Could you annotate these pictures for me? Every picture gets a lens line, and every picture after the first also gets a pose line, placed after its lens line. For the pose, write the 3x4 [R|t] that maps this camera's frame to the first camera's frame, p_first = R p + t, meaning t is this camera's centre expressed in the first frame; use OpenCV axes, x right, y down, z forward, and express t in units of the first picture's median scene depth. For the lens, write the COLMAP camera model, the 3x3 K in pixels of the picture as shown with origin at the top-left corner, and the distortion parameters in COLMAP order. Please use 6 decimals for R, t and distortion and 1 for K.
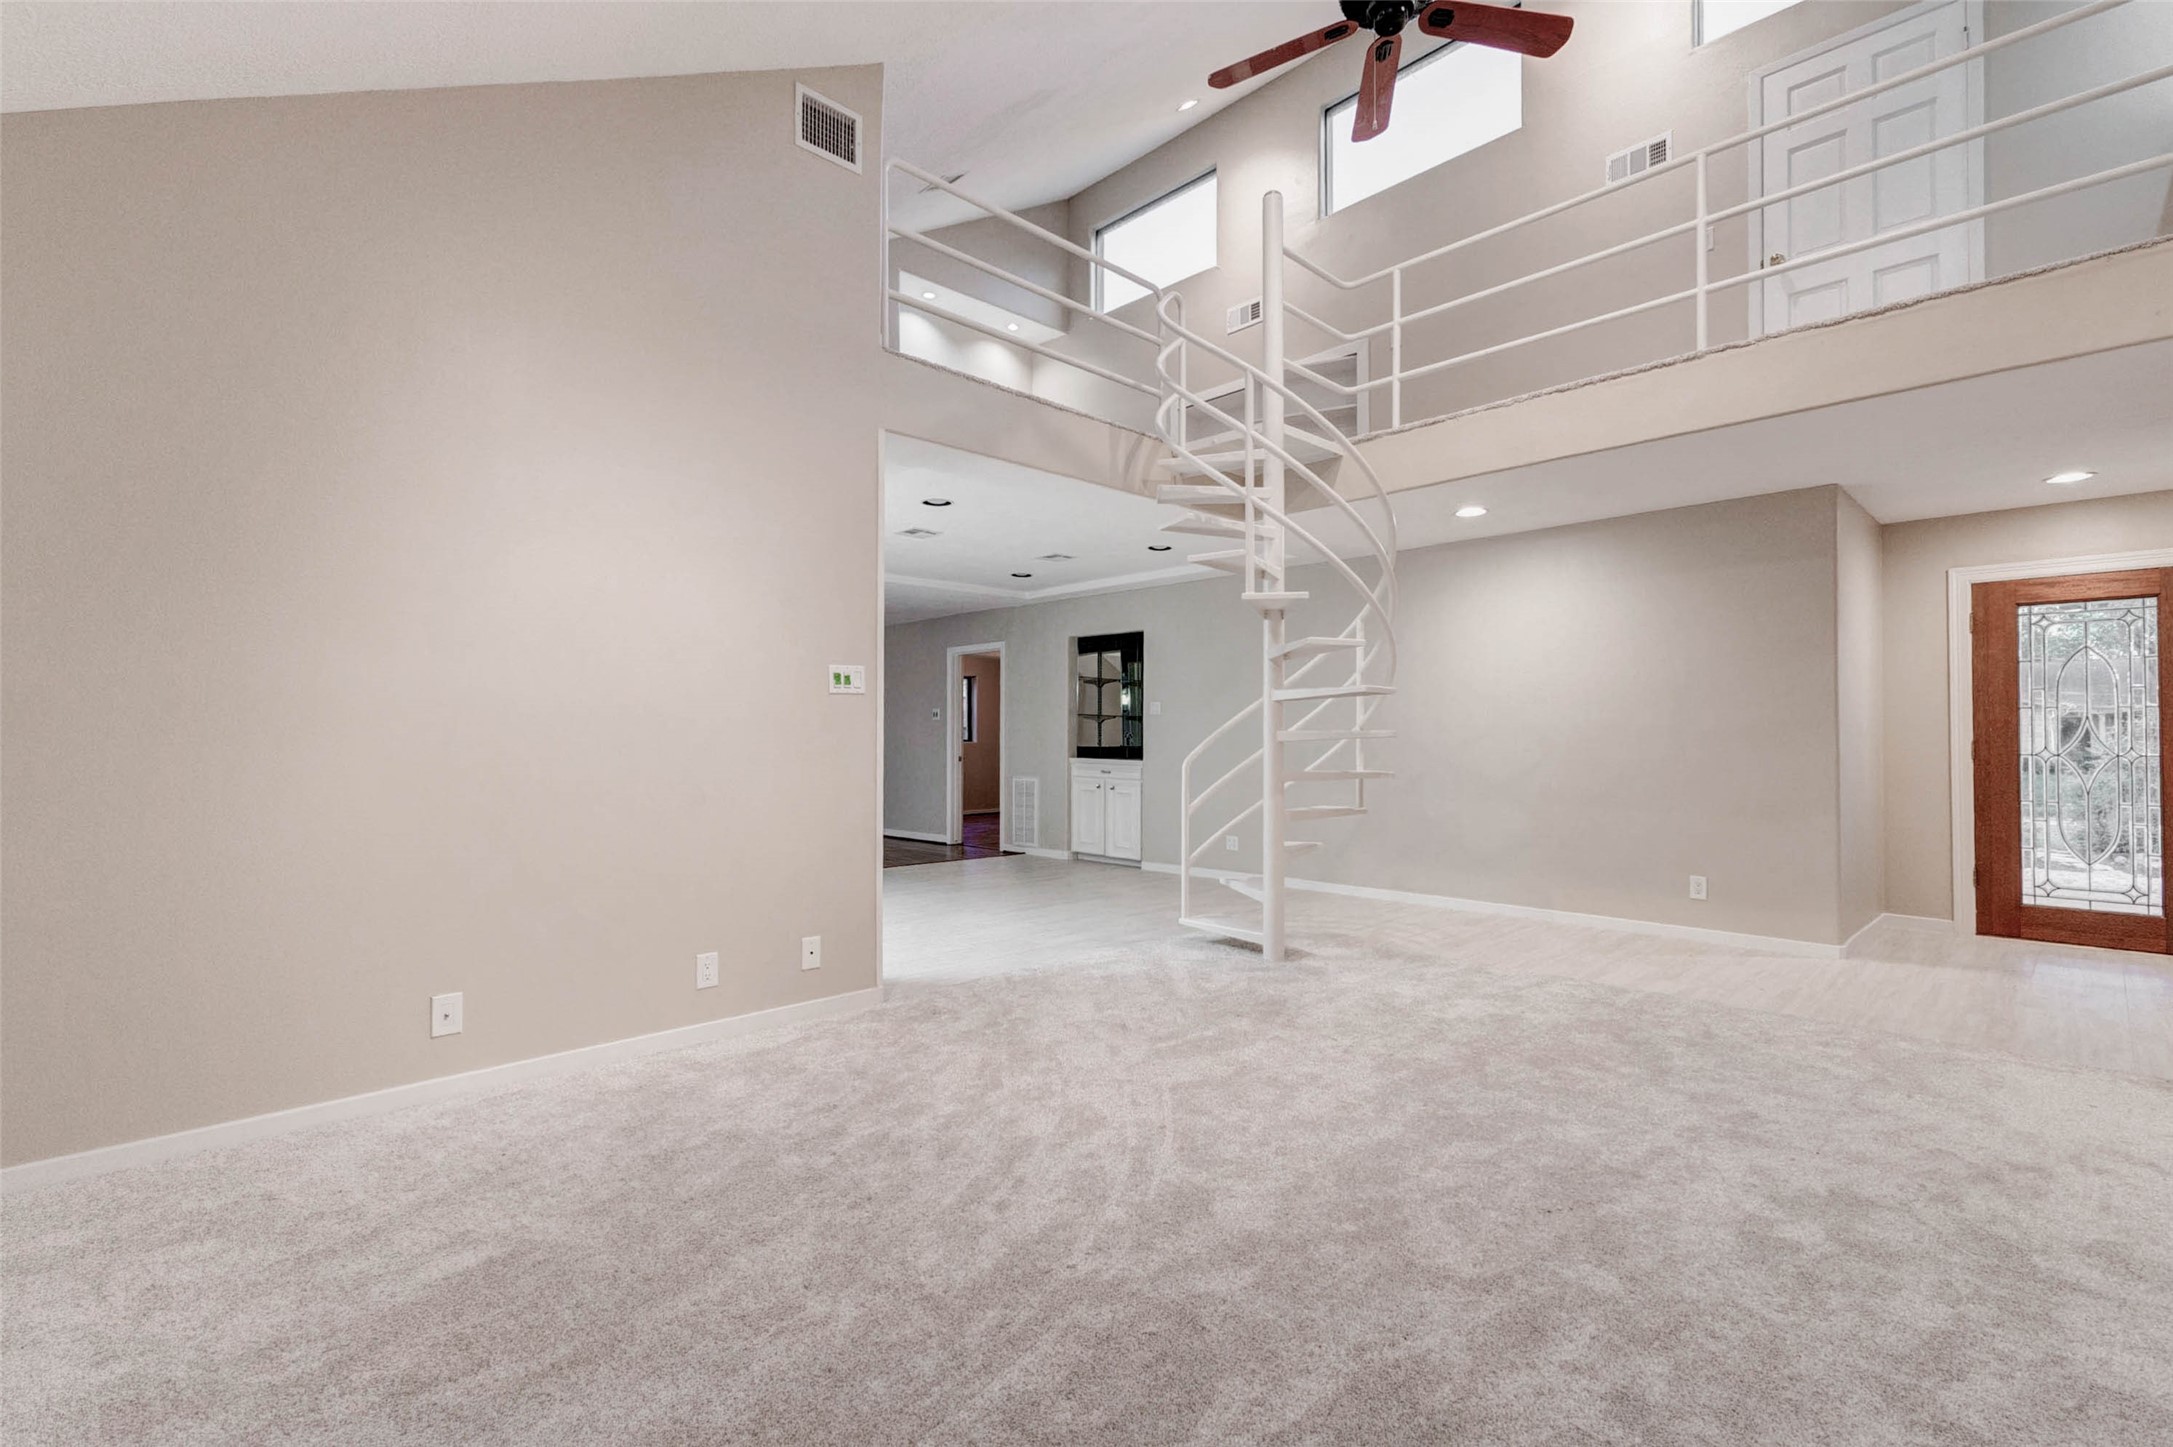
lens RADIAL K [[979.7, 0, 1085.7], [0, 979.7, 741.1], [0, 0, 1]] dist [0.005396, 0.000090]
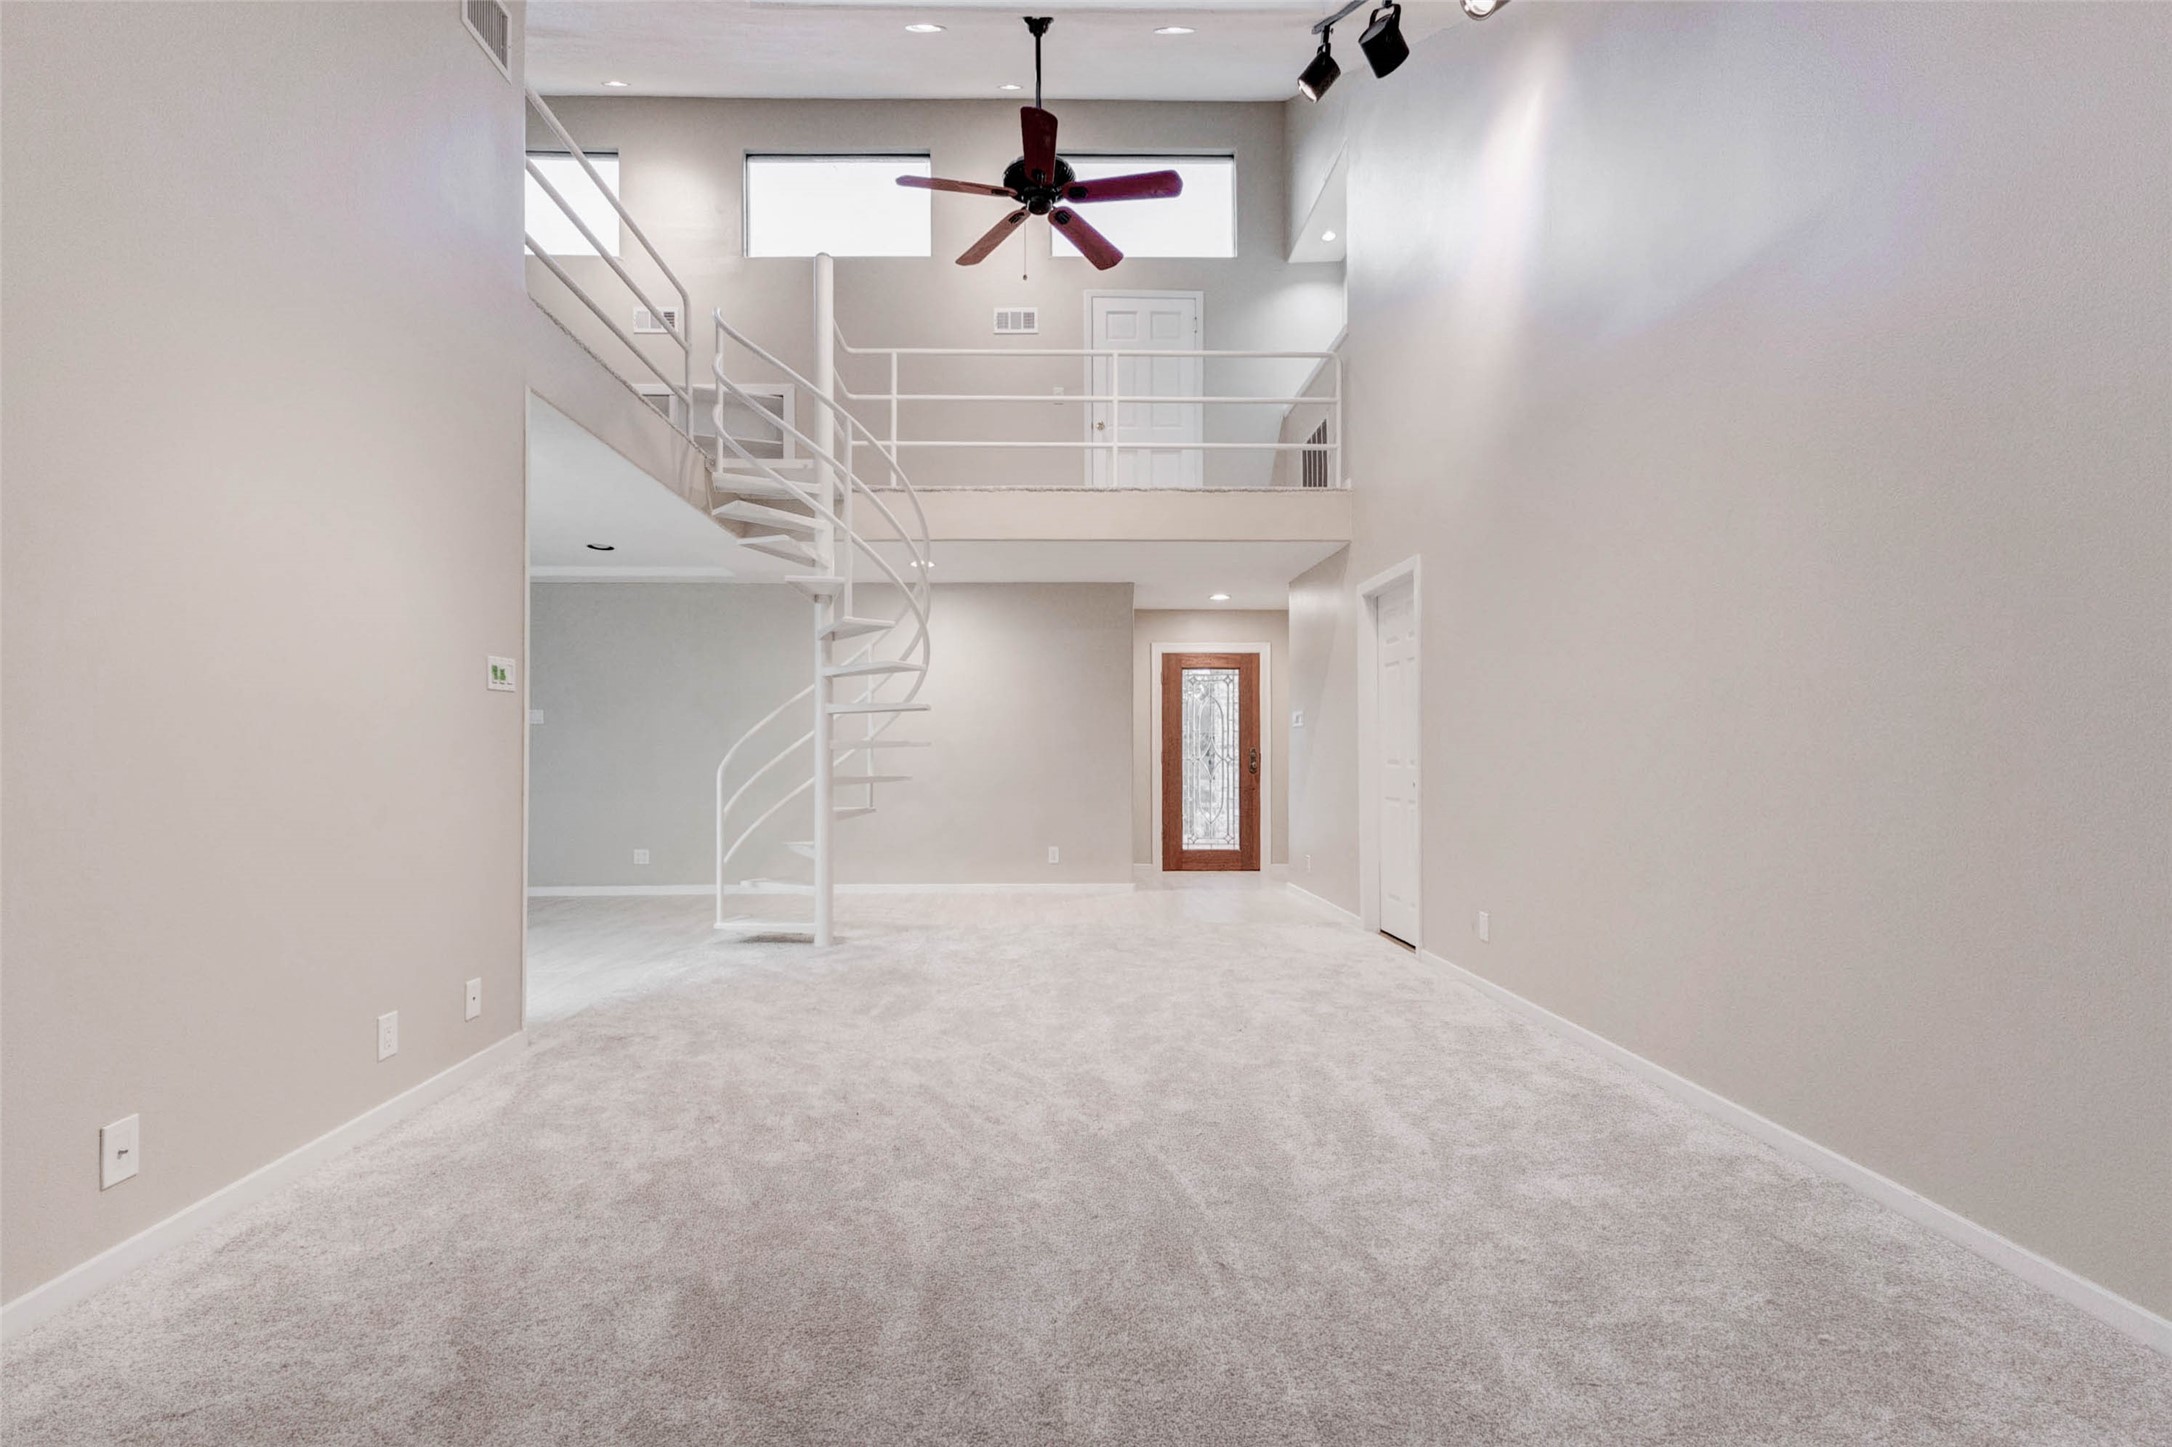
lens RADIAL K [[951.9, 0, 1076.9], [0, 951.9, 768.5], [0, 0, 1]] dist [0.001299, -0.000170]
pose [[0.680987, -0.012690, 0.732185, -0.517890], [0.004040, 0.999900, 0.013573, 0.010370], [-0.732284, -0.006285, 0.680970, 0.068007]]
